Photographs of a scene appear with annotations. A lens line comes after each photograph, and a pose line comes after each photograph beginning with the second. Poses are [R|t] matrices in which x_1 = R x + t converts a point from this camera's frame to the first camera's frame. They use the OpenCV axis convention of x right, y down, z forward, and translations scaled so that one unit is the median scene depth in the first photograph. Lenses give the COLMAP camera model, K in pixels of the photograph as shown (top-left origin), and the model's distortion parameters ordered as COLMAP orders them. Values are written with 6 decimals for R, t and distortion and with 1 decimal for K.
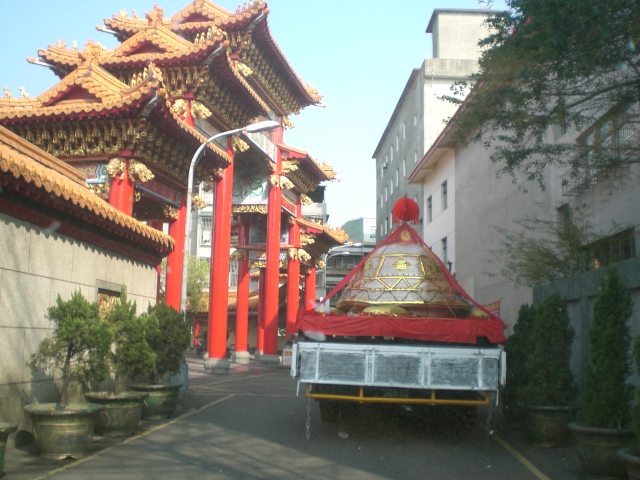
lens RADIAL K [[718.3, 0, 320.0], [0, 718.3, 240.0], [0, 0, 1]] dist [-0.138840, -0.002187]
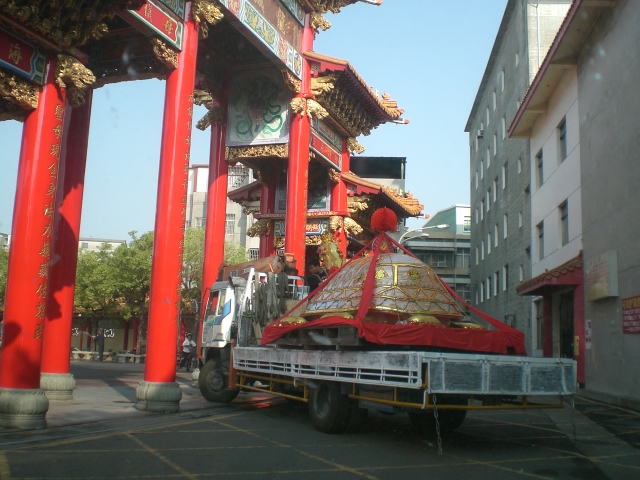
lens RADIAL K [[718.3, 0, 320.0], [0, 718.3, 240.0], [0, 0, 1]] dist [-0.138840, -0.002187]
pose [[0.990157, -0.006391, -0.139817, 0.041975], [0.004036, 0.999845, -0.017118, 0.045396], [0.139905, 0.016385, 0.990029, 0.327458]]
